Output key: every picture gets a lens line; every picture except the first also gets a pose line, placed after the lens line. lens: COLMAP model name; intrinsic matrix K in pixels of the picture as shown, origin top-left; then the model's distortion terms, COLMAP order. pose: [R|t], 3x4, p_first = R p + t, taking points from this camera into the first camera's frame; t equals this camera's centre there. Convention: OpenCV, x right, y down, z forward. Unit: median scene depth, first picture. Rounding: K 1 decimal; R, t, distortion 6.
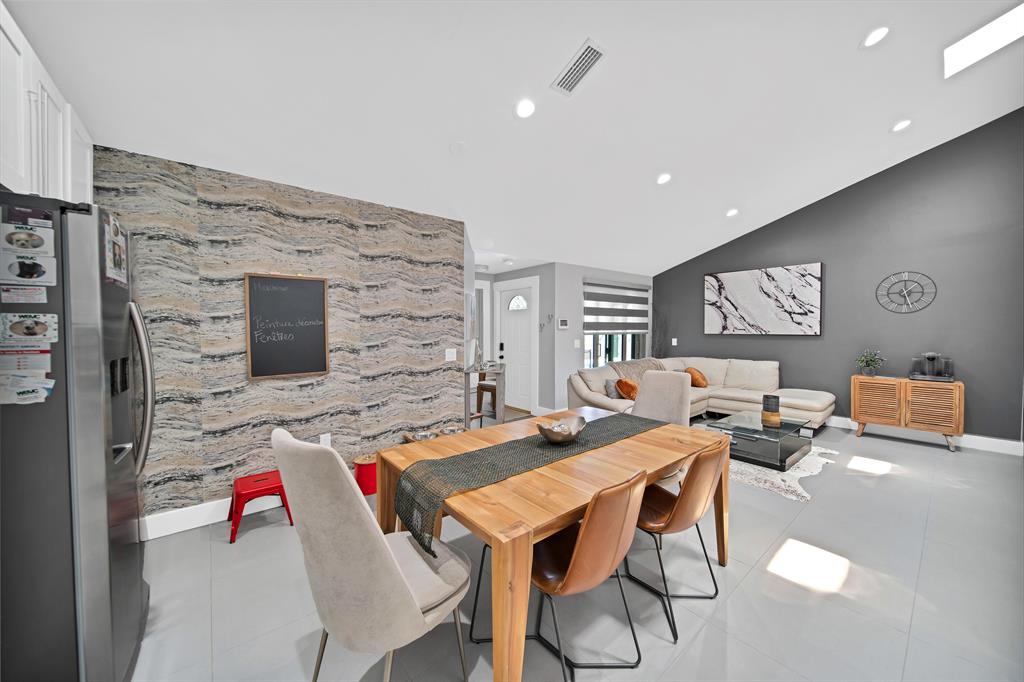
lens RADIAL K [[372.0, 0, 504.1], [0, 372.0, 335.9], [0, 0, 1]] dist [0.001041, -0.001267]
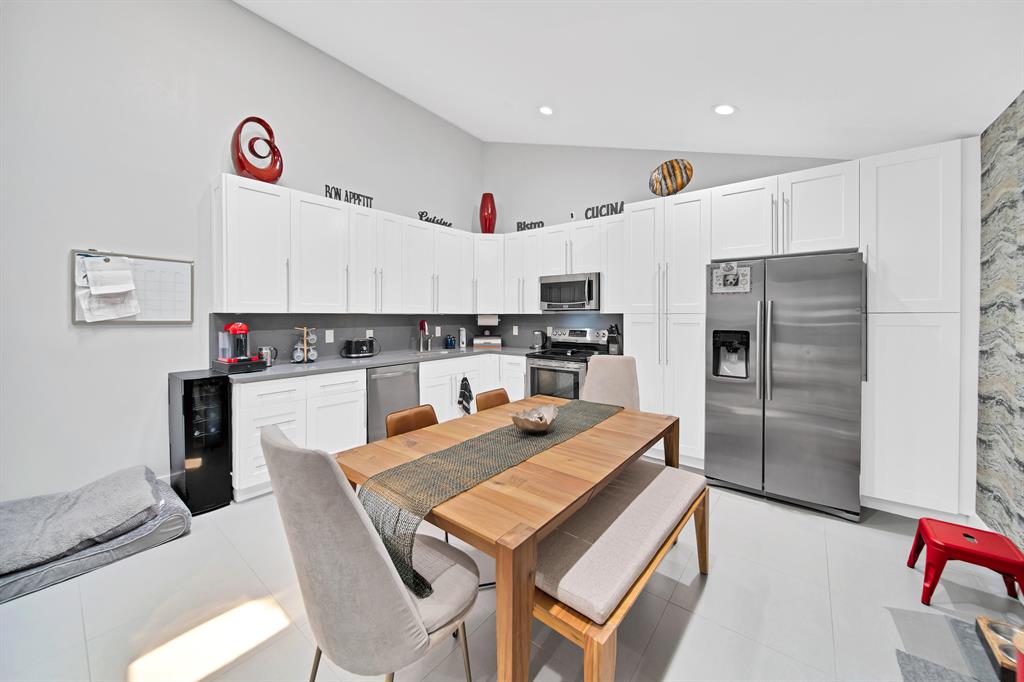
lens RADIAL K [[380.8, 0, 496.7], [0, 380.8, 317.6], [0, 0, 1]] dist [0.000617, 0.000029]
pose [[-0.981519, 0.000743, -0.191364, 0.163306], [-0.004492, 0.999628, 0.026920, -0.015066], [0.191312, 0.027282, -0.981150, 0.719819]]
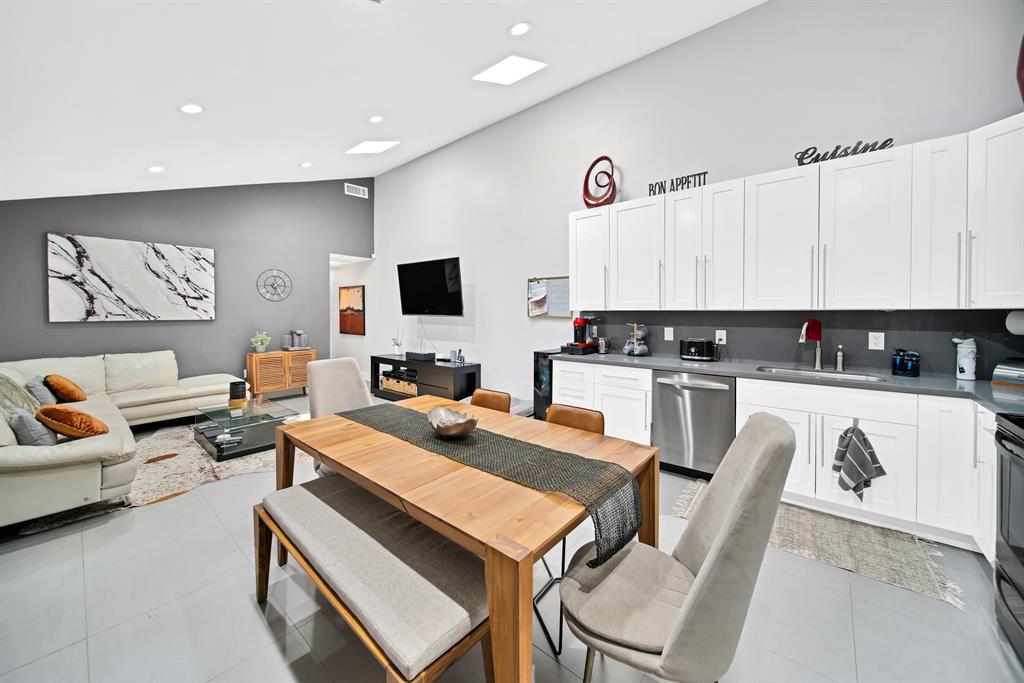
lens RADIAL K [[372.0, 0, 500.3], [0, 372.0, 316.0], [0, 0, 1]] dist [0.001041, -0.001267]
pose [[-0.165179, -0.008483, 0.986227, -0.283468], [0.021922, 0.999684, 0.012271, -0.007445], [-0.986020, 0.023647, -0.164940, 0.378670]]
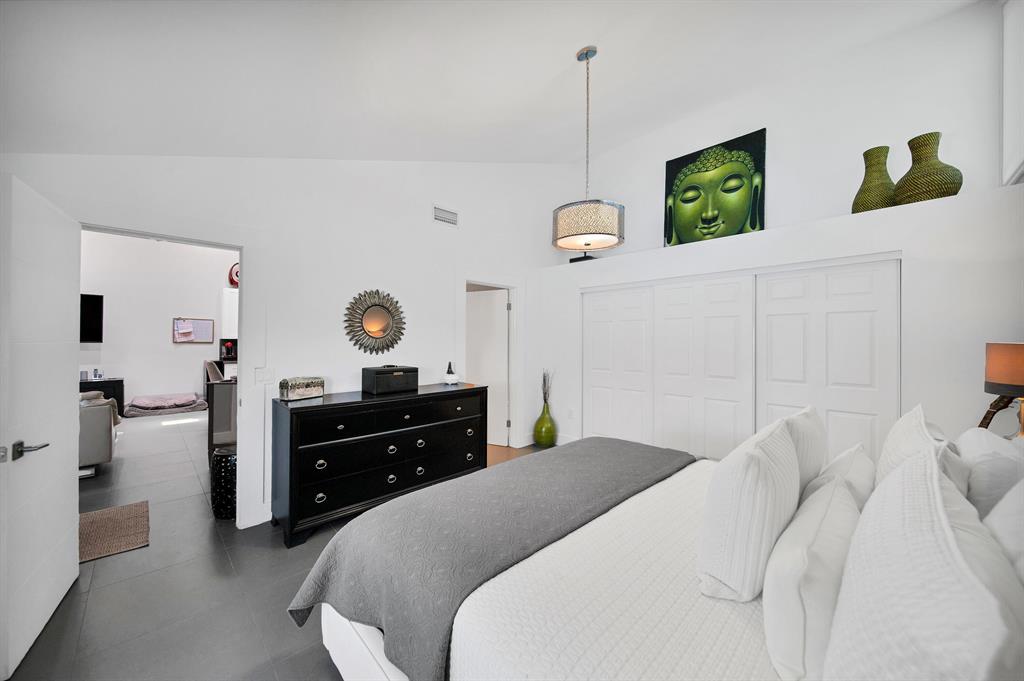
lens RADIAL K [[380.8, 0, 512.0], [0, 380.8, 335.6], [0, 0, 1]] dist [0.000617, 0.000029]
pose [[-0.996752, -0.006510, -0.080269, -0.554546], [-0.007971, 0.999808, 0.017892, -0.053599], [0.080138, 0.018474, -0.996613, 1.671198]]
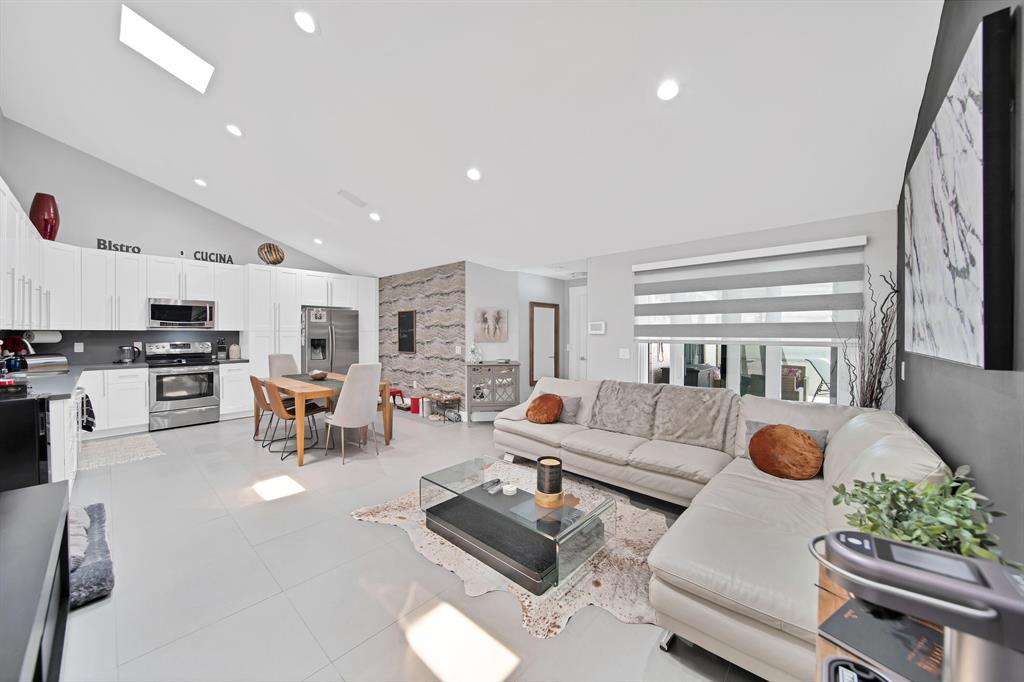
lens RADIAL K [[372.0, 0, 504.7], [0, 372.0, 337.6], [0, 0, 1]] dist [0.001041, -0.001267]
pose [[0.140346, 0.014634, -0.989994, 0.978345], [-0.023924, 0.999649, 0.011385, -0.015527], [0.989813, 0.022087, 0.140647, 0.675970]]
